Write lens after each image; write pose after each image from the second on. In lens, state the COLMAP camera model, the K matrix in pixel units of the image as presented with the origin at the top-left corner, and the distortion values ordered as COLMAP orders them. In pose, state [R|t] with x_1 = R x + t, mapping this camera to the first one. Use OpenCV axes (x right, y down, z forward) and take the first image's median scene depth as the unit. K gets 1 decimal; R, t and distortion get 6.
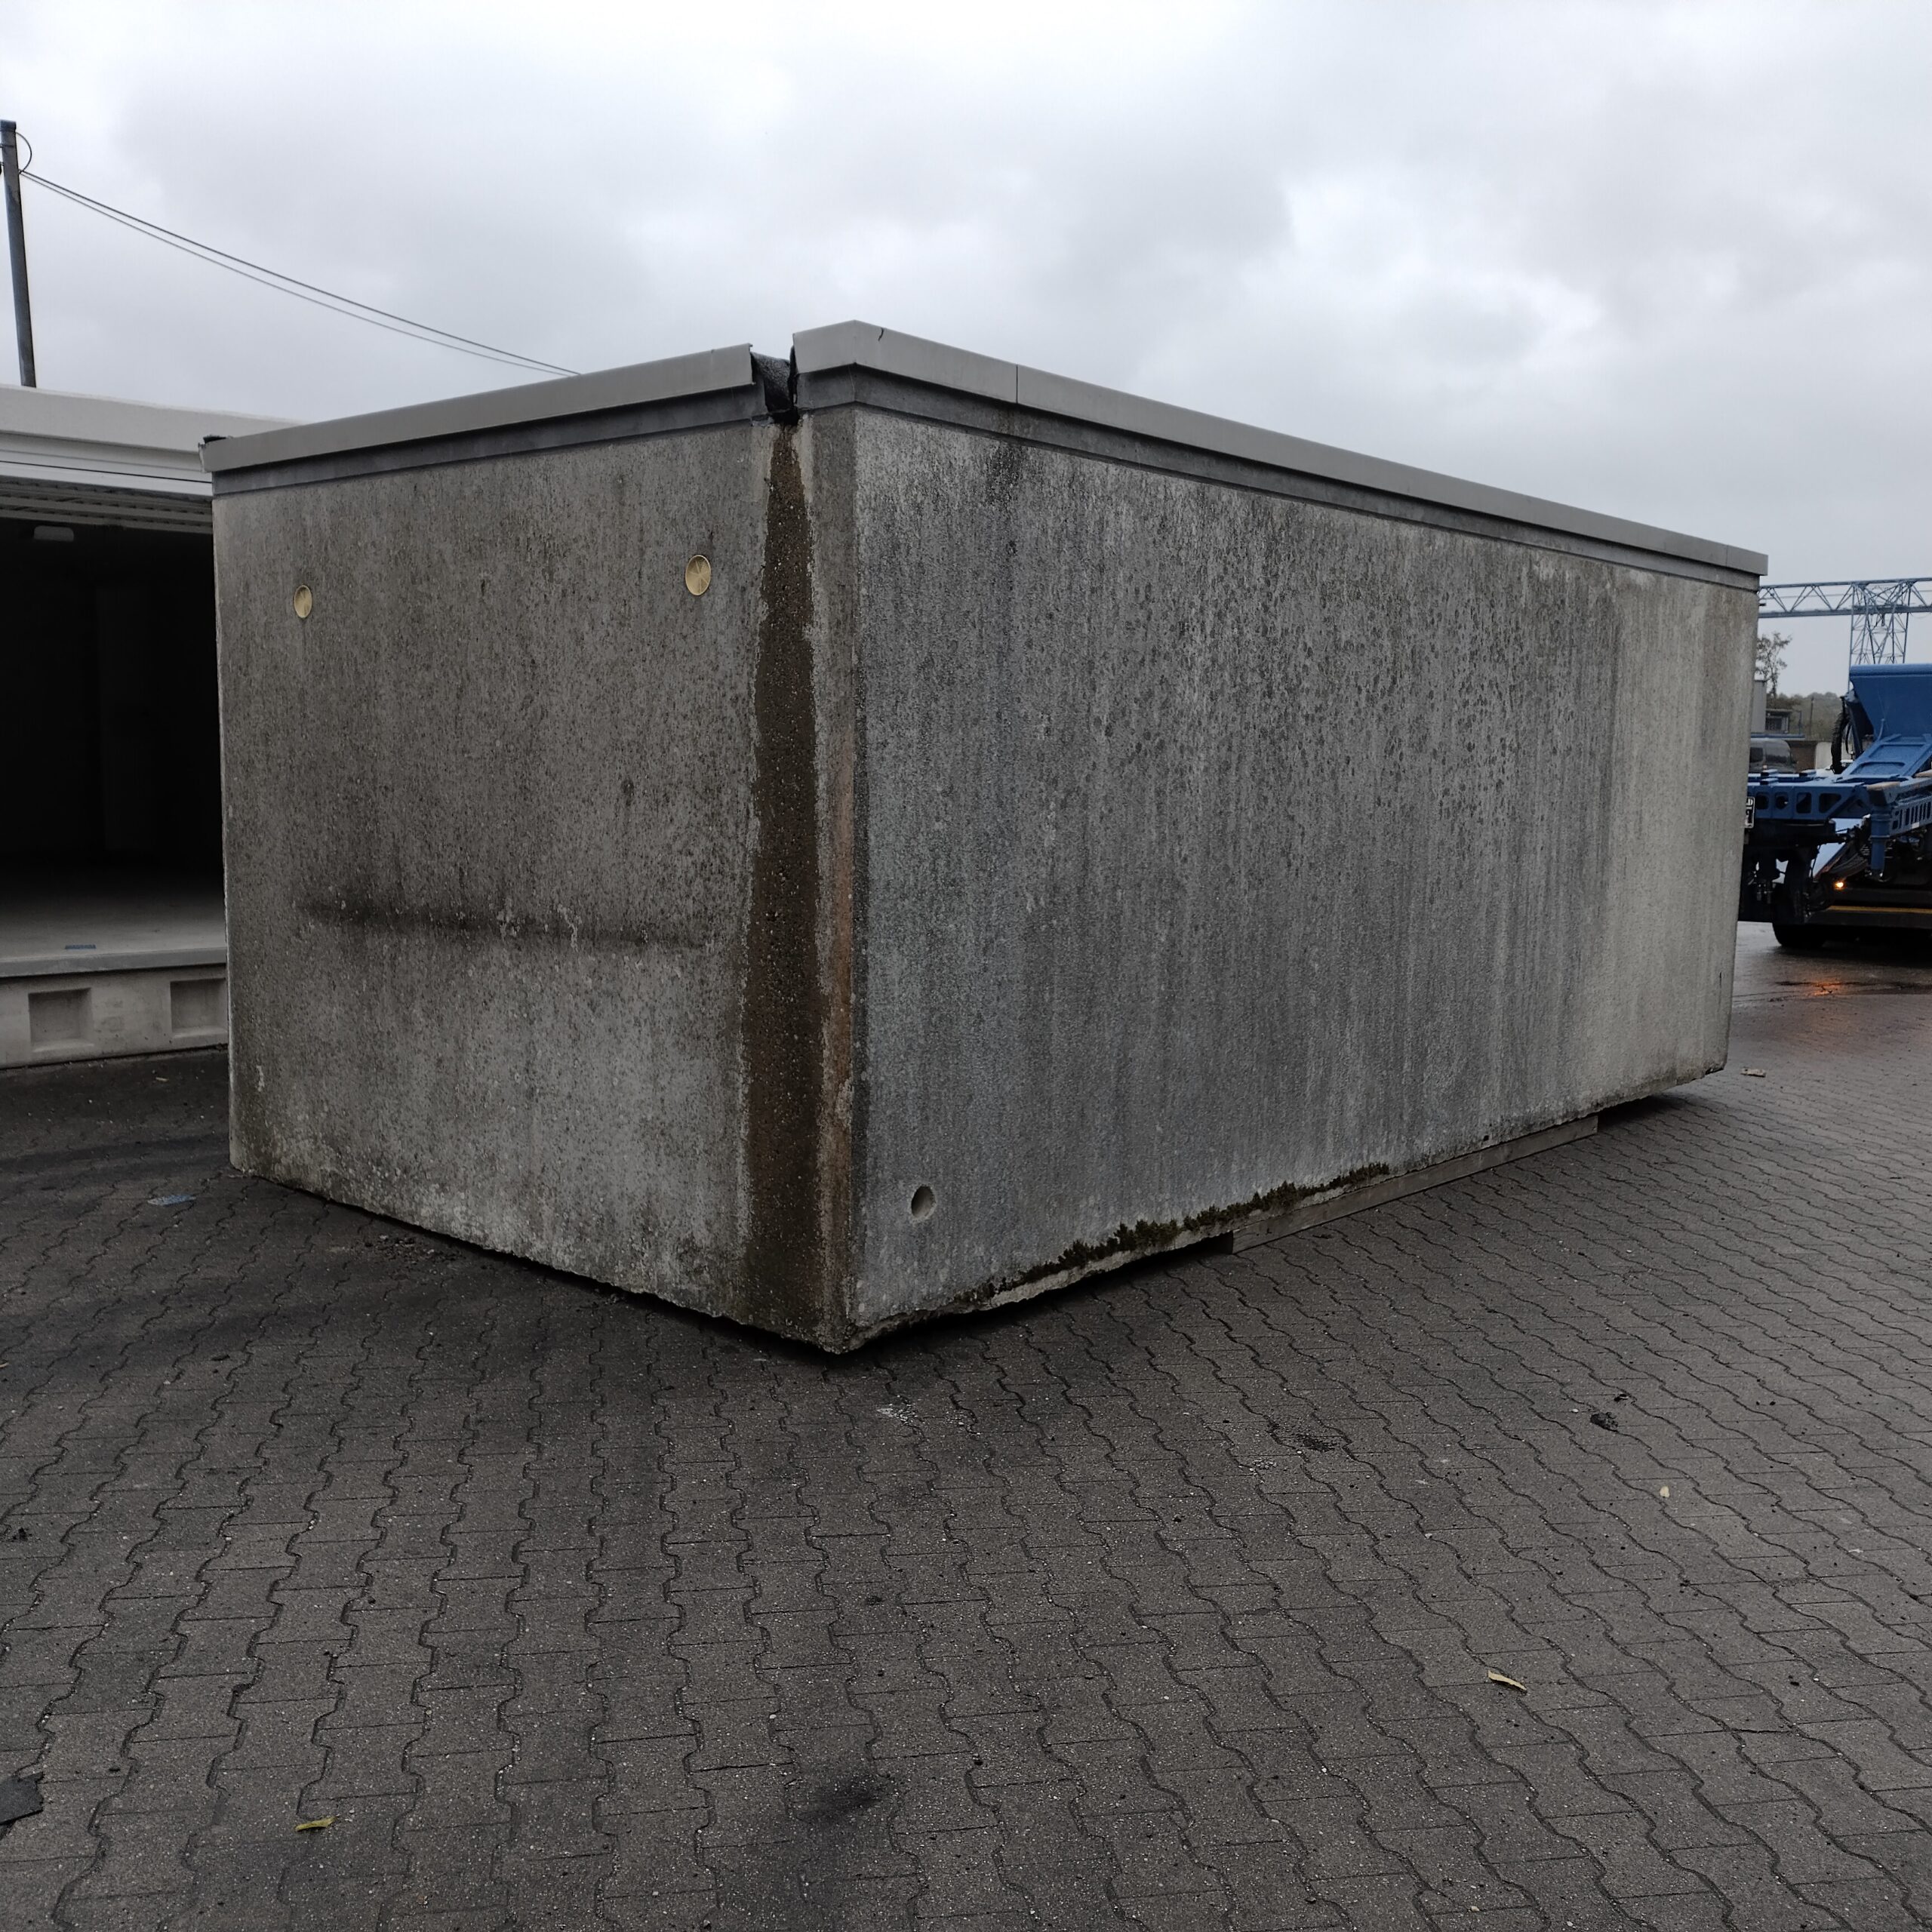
lens RADIAL K [[1910.7, 0, 966.5], [0, 1910.7, 976.5], [0, 0, 1]] dist [0.032407, 0.000000]
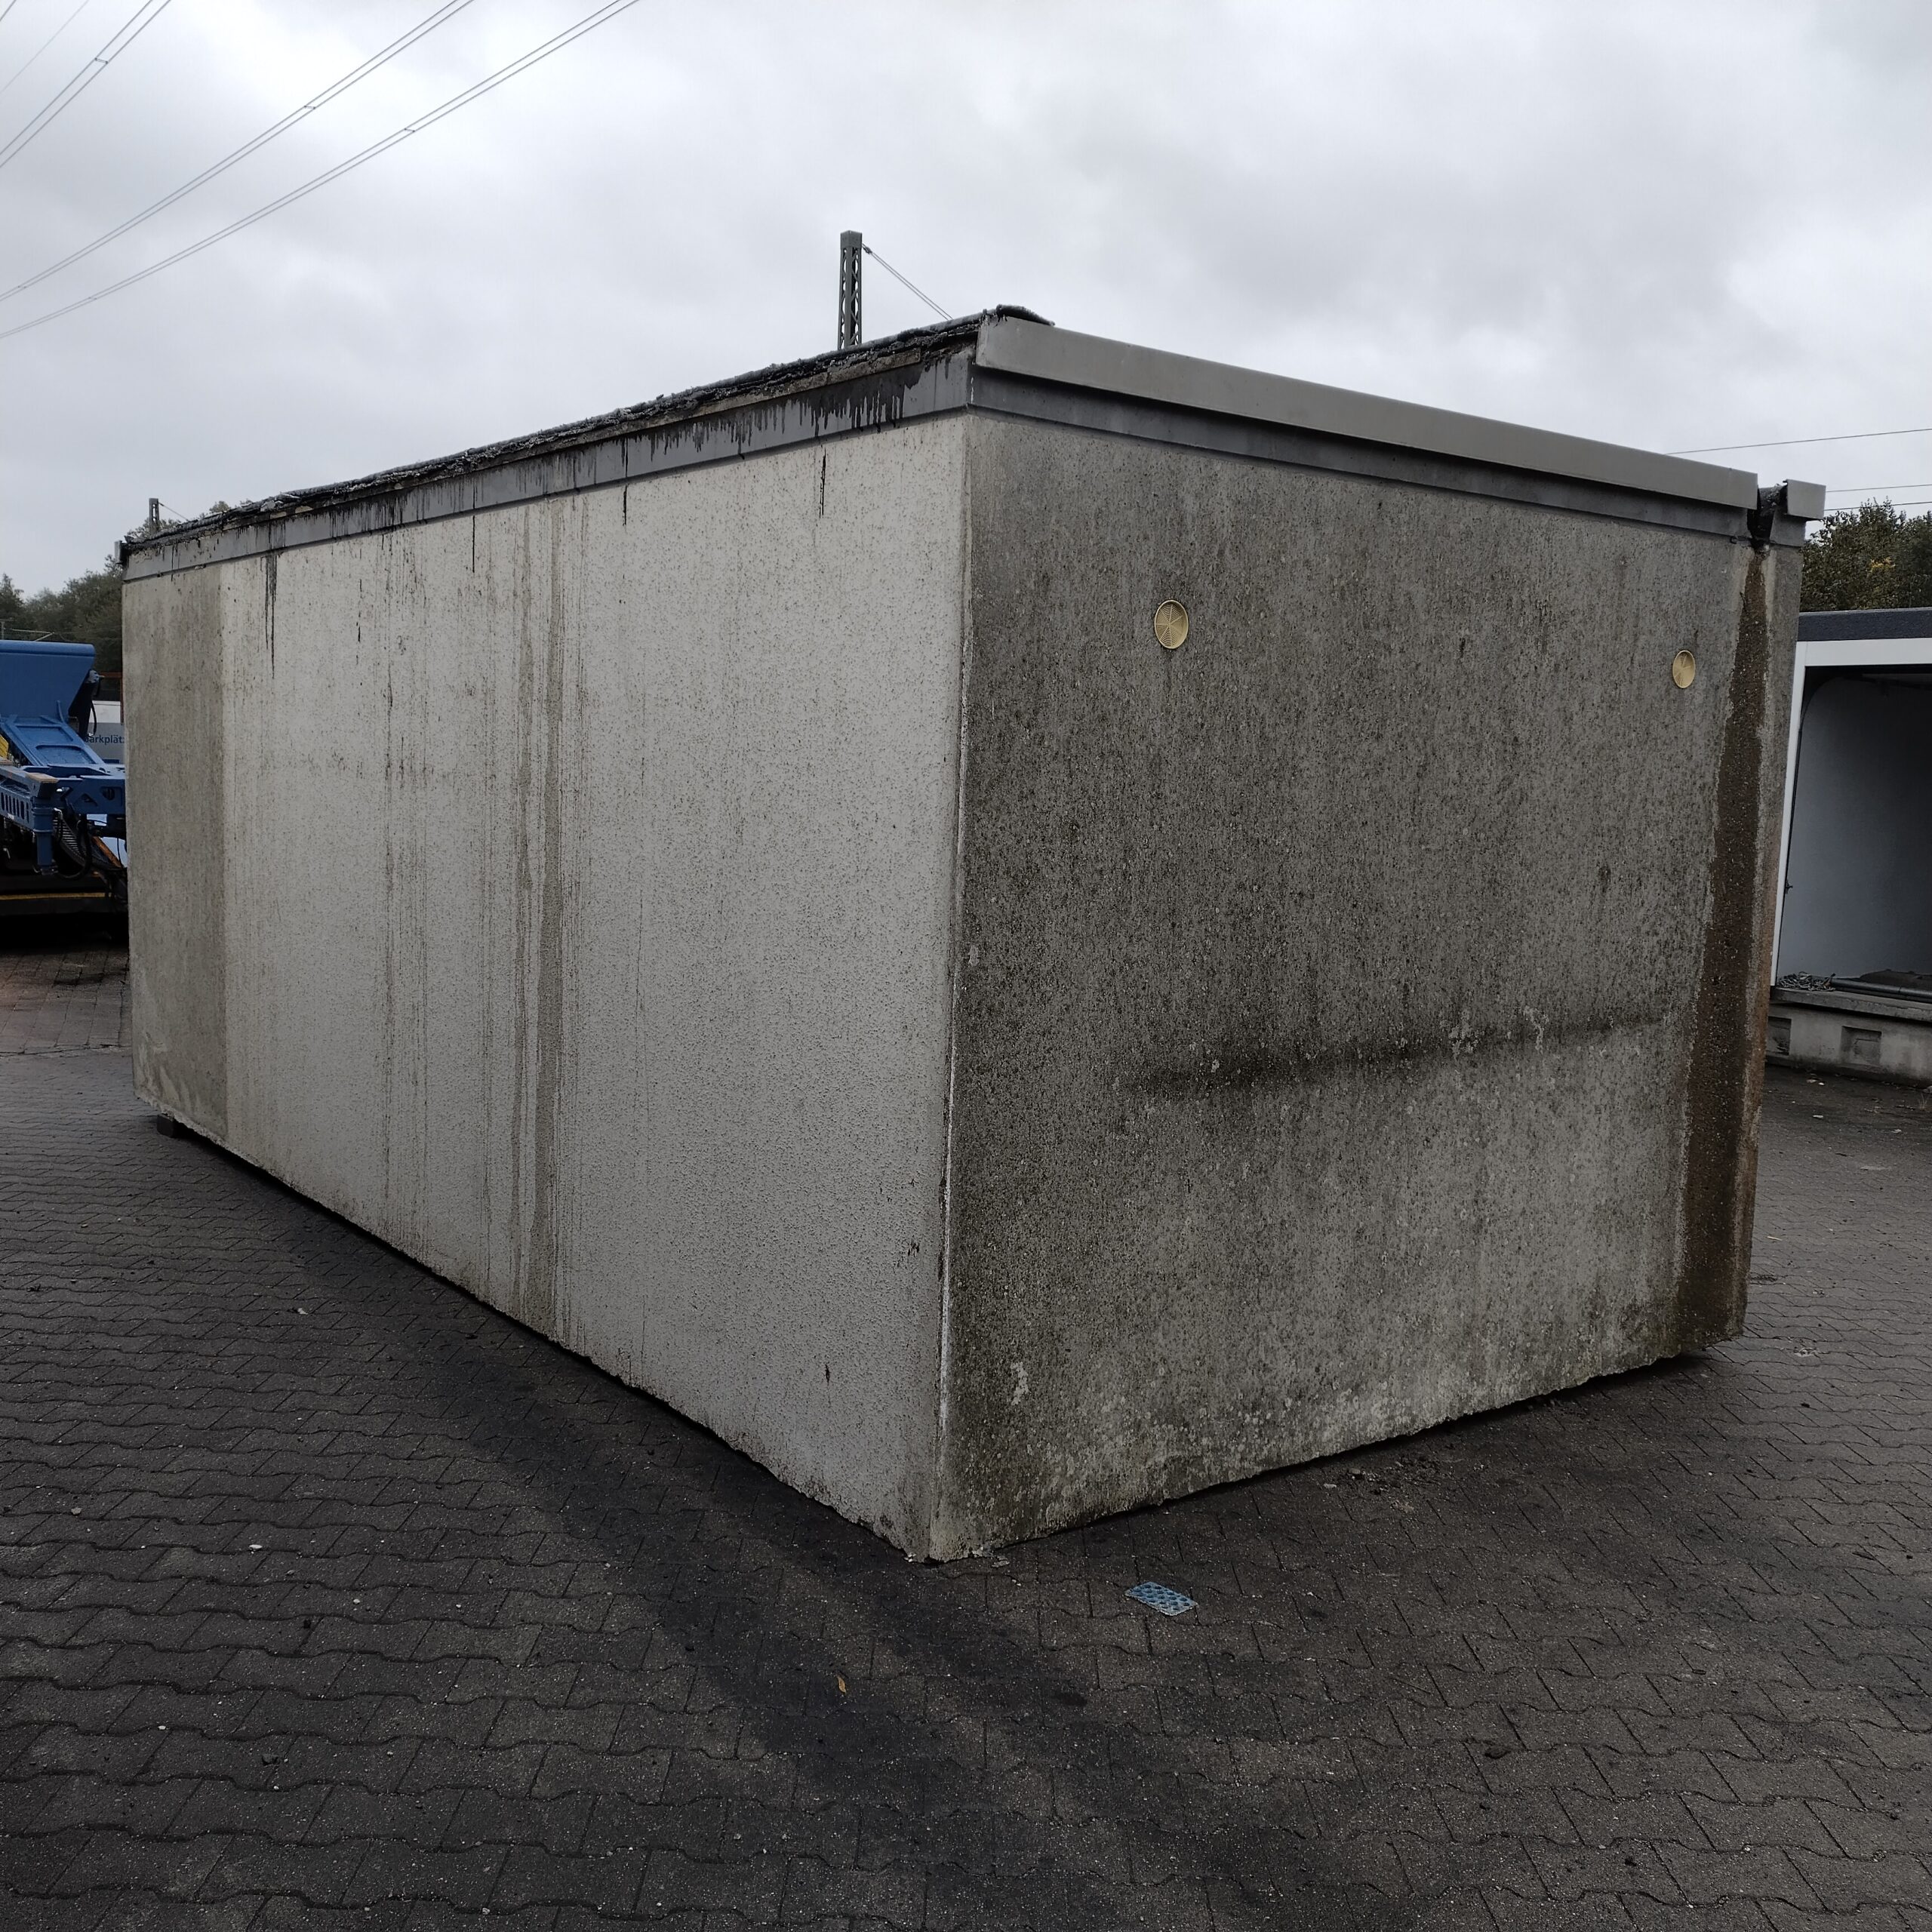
lens RADIAL K [[1910.7, 0, 967.5], [0, 1910.7, 967.3], [0, 0, 1]] dist [0.032407, 0.000000]
pose [[0.204932, -0.114654, 0.972038, -1.139934], [0.089256, 0.991167, 0.098092, -0.167500], [-0.974698, 0.066658, 0.213355, 1.052527]]
